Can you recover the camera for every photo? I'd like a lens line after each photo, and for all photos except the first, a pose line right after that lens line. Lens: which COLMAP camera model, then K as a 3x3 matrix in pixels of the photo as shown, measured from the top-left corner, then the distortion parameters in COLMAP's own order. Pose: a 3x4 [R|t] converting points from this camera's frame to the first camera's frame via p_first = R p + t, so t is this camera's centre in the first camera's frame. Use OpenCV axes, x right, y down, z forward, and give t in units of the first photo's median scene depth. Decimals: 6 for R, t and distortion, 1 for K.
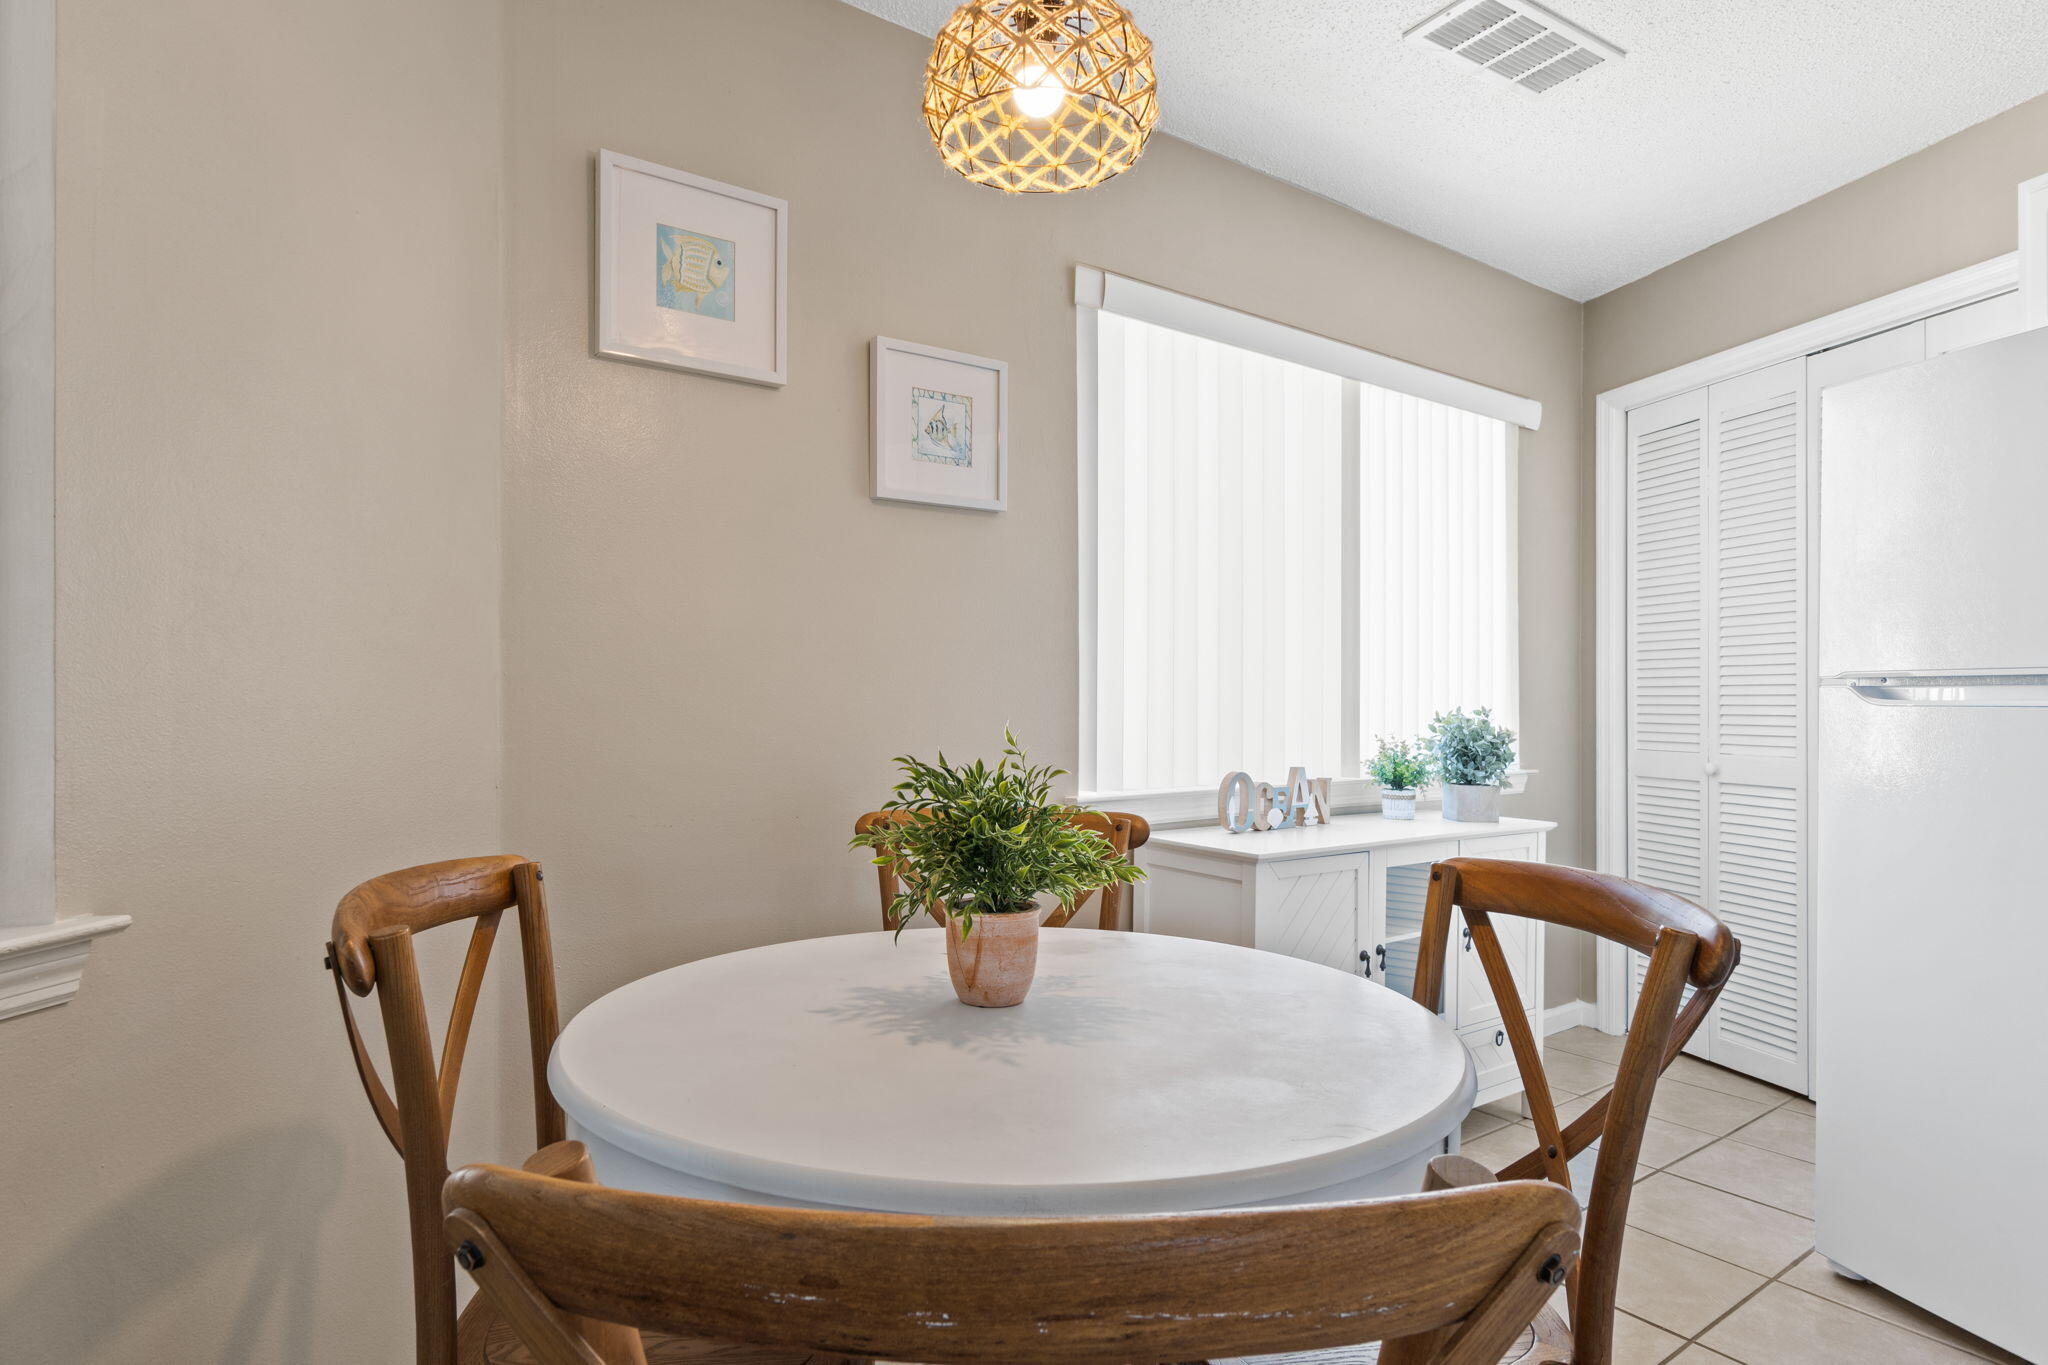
lens RADIAL K [[1129.1, 0, 987.1], [0, 1129.1, 692.6], [0, 0, 1]] dist [-0.000854, 0.000720]
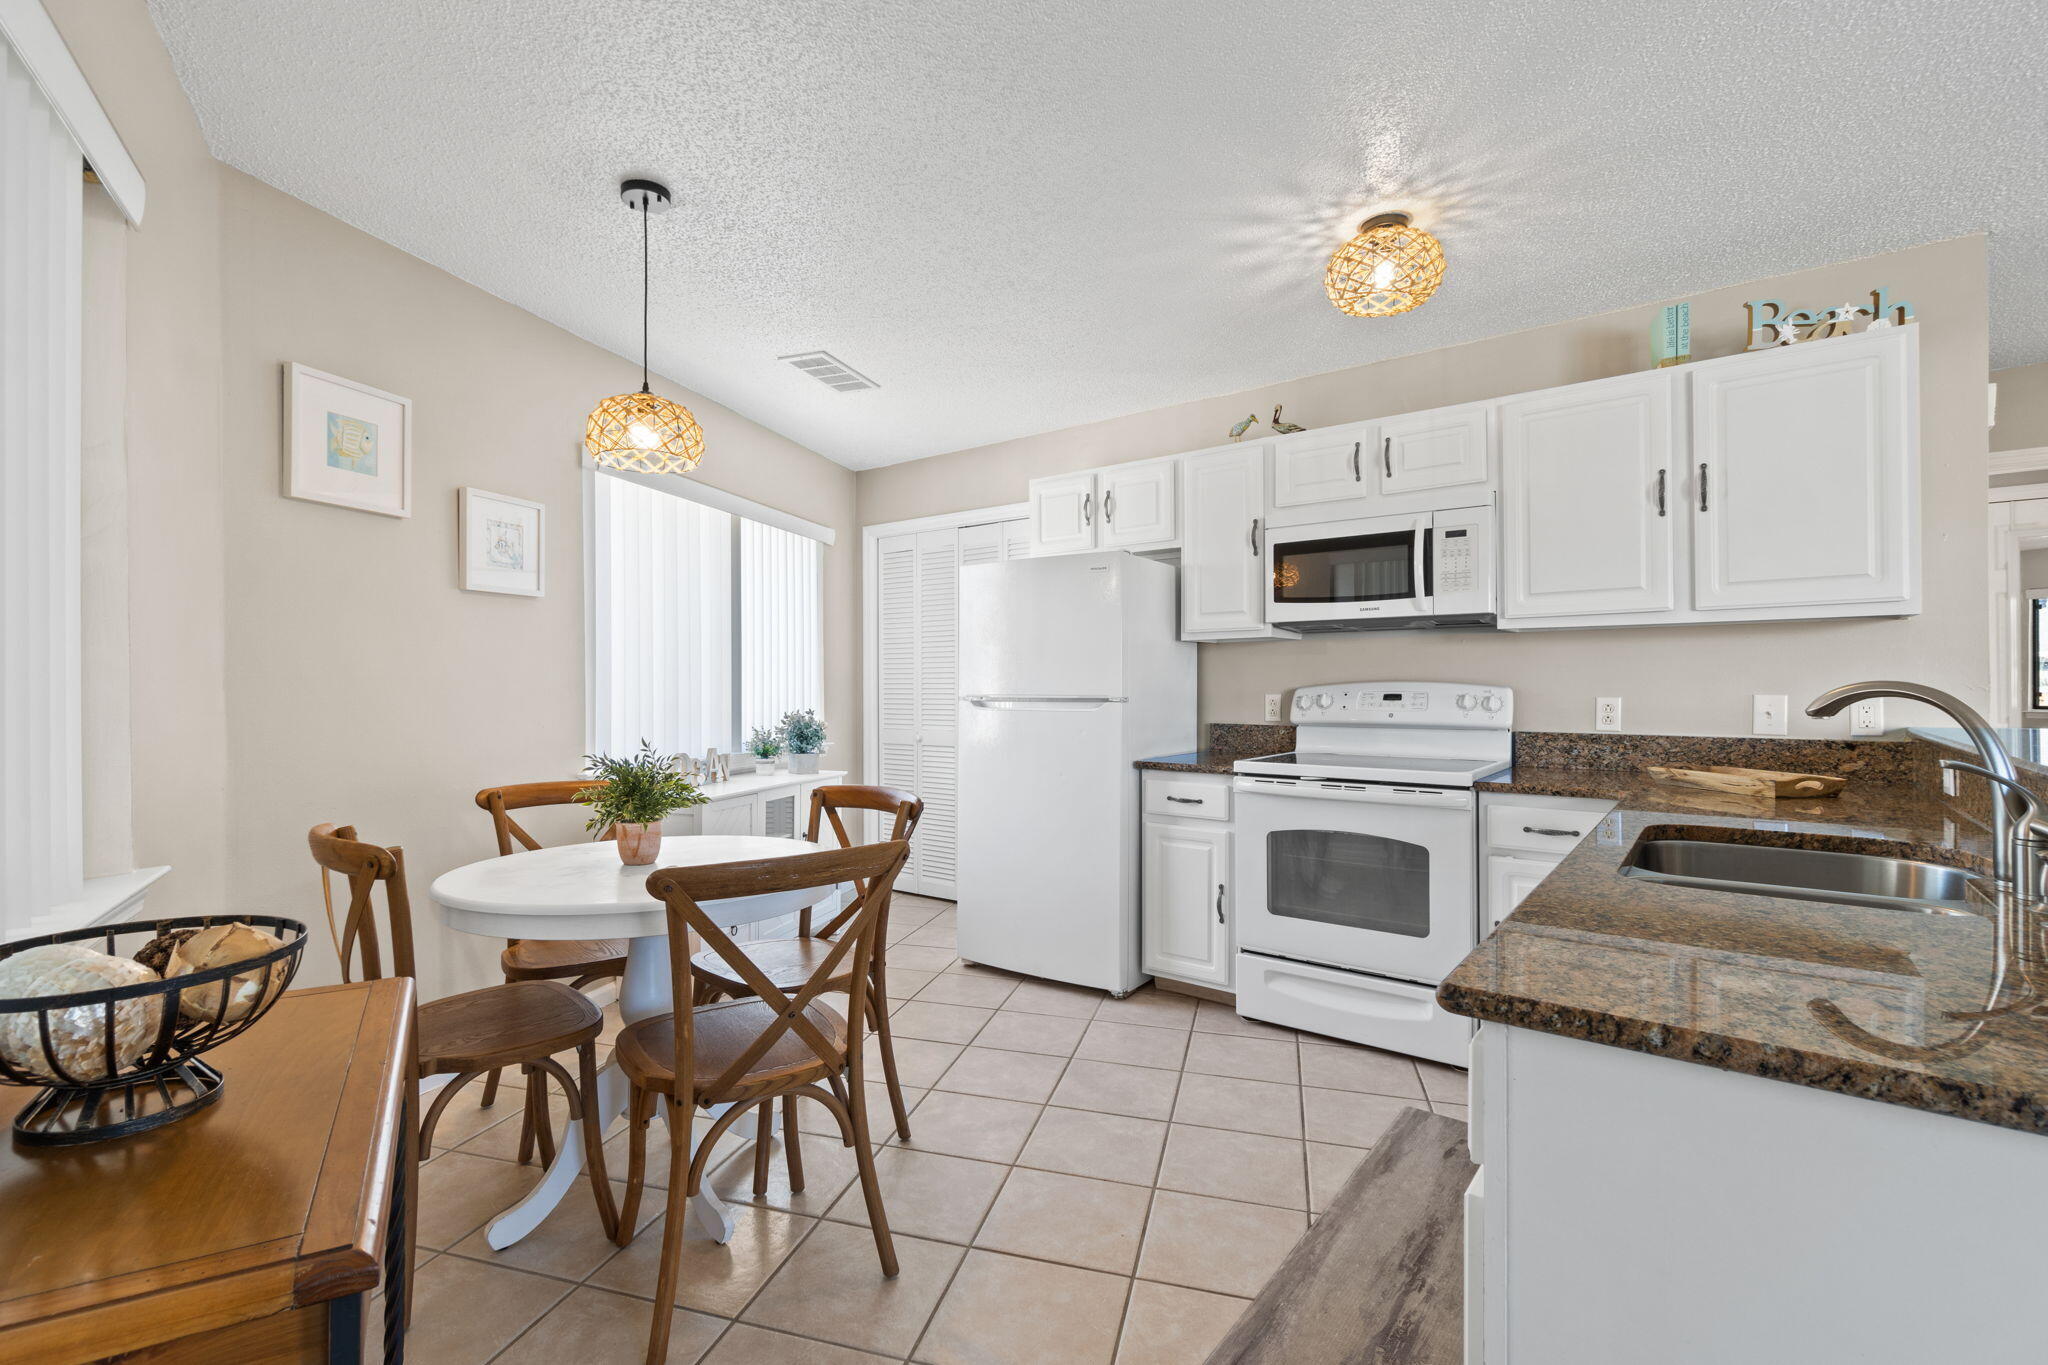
lens RADIAL K [[937.5, 0, 1007.5], [0, 937.5, 680.8], [0, 0, 1]] dist [0.005470, 0.000051]
pose [[0.788619, -0.002999, 0.614875, -0.290231], [0.001745, 0.999995, 0.002639, -0.045777], [-0.614880, -0.001008, 0.788620, -0.465353]]
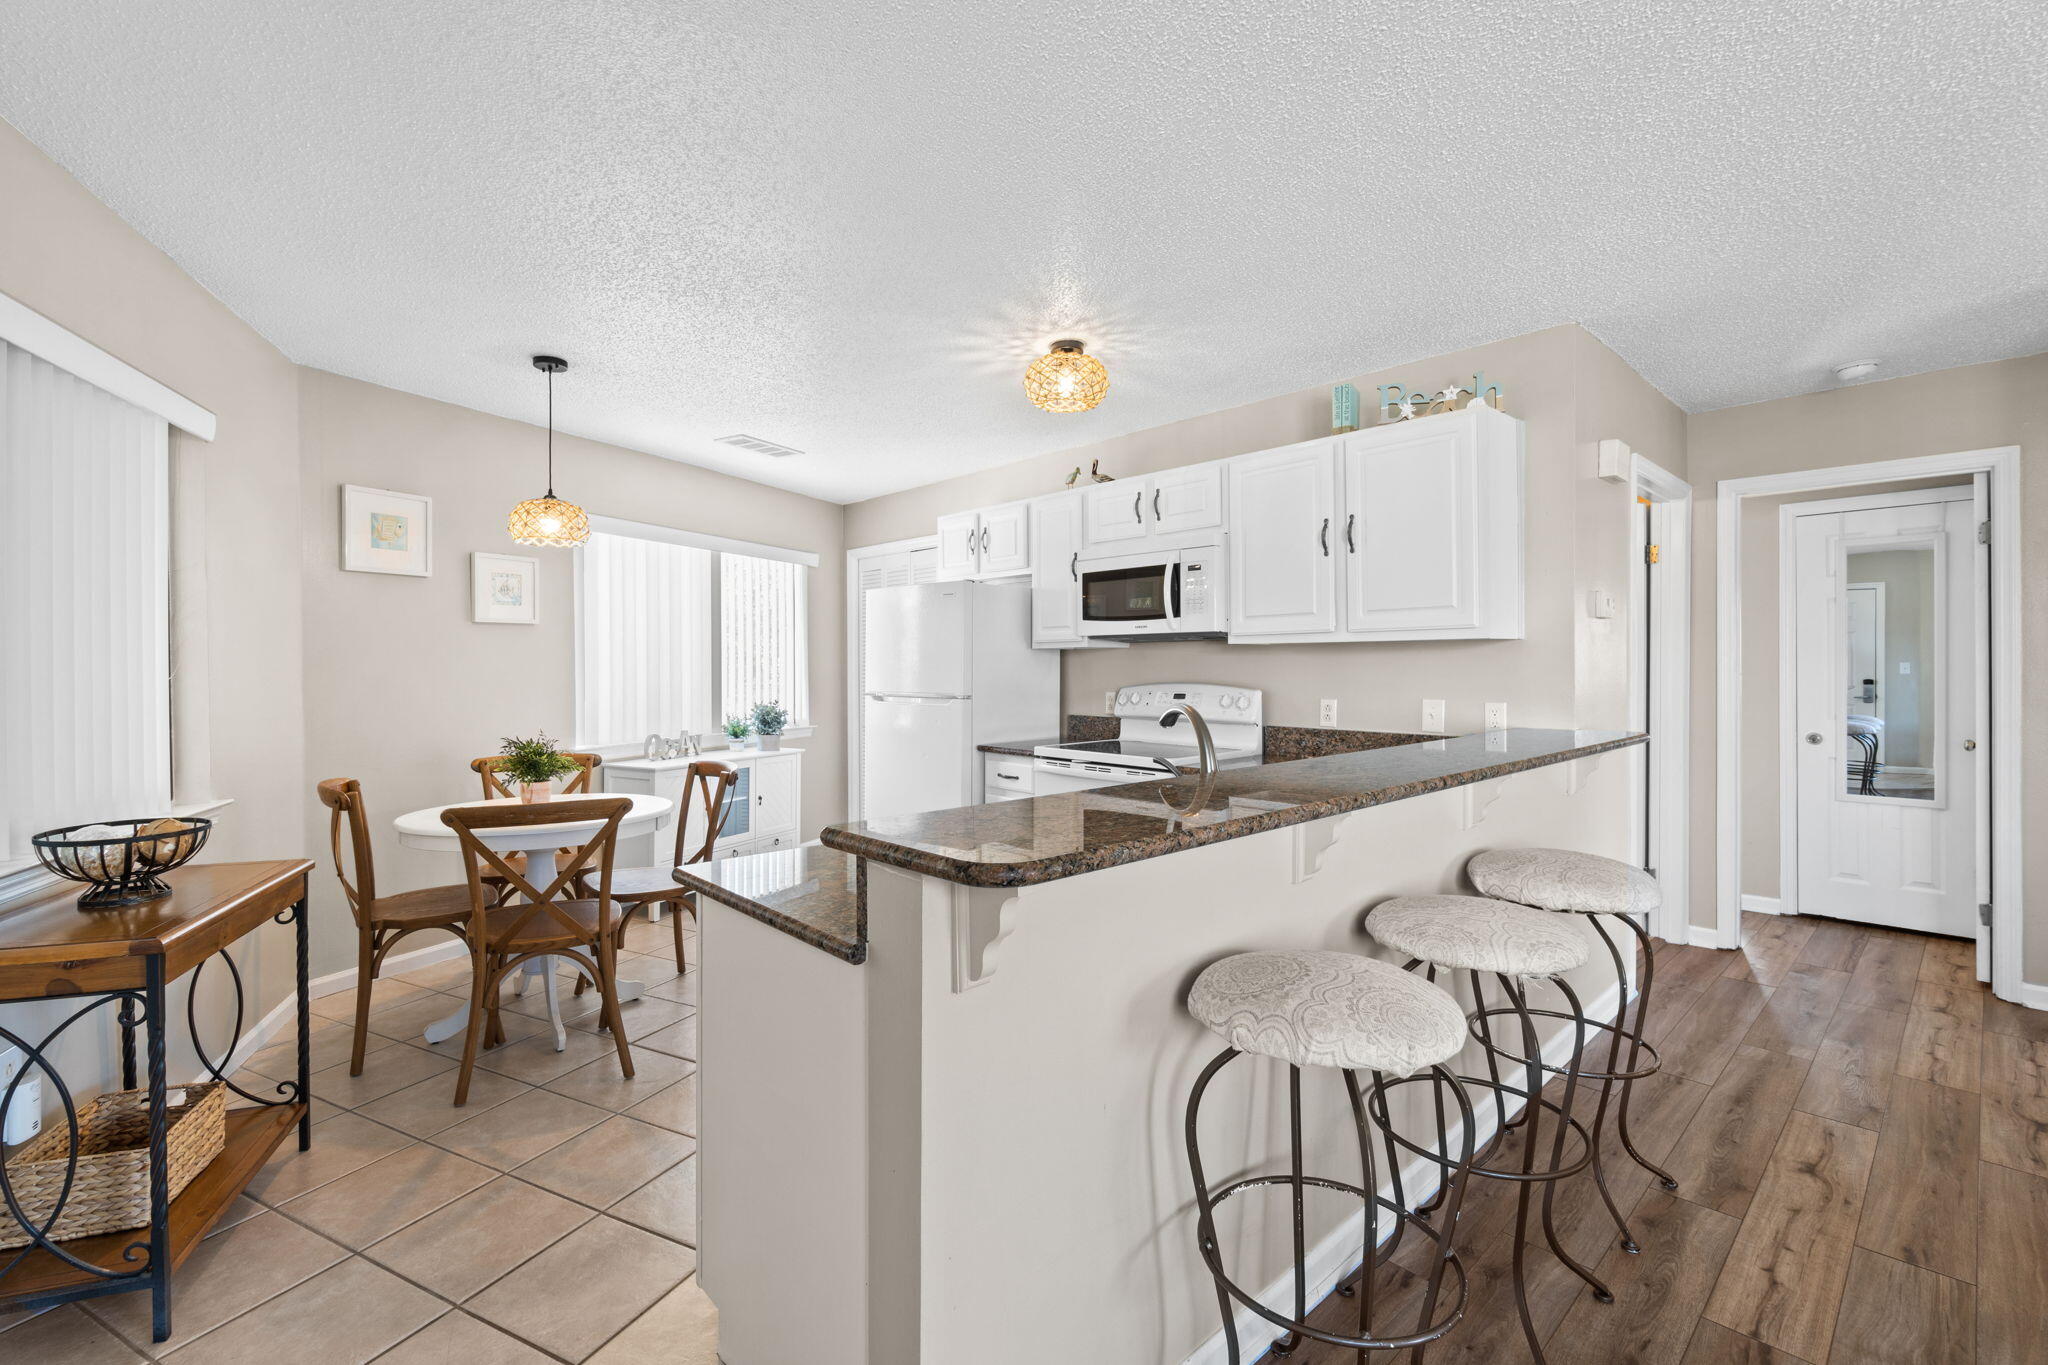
lens RADIAL K [[899.0, 0, 1007.4], [0, 899.0, 666.7], [0, 0, 1]] dist [-0.003670, 0.002635]
pose [[0.879210, -0.006259, 0.476393, -0.016387], [0.002658, 0.999963, 0.008232, -0.089087], [-0.476427, -0.005971, 0.879194, -1.056147]]
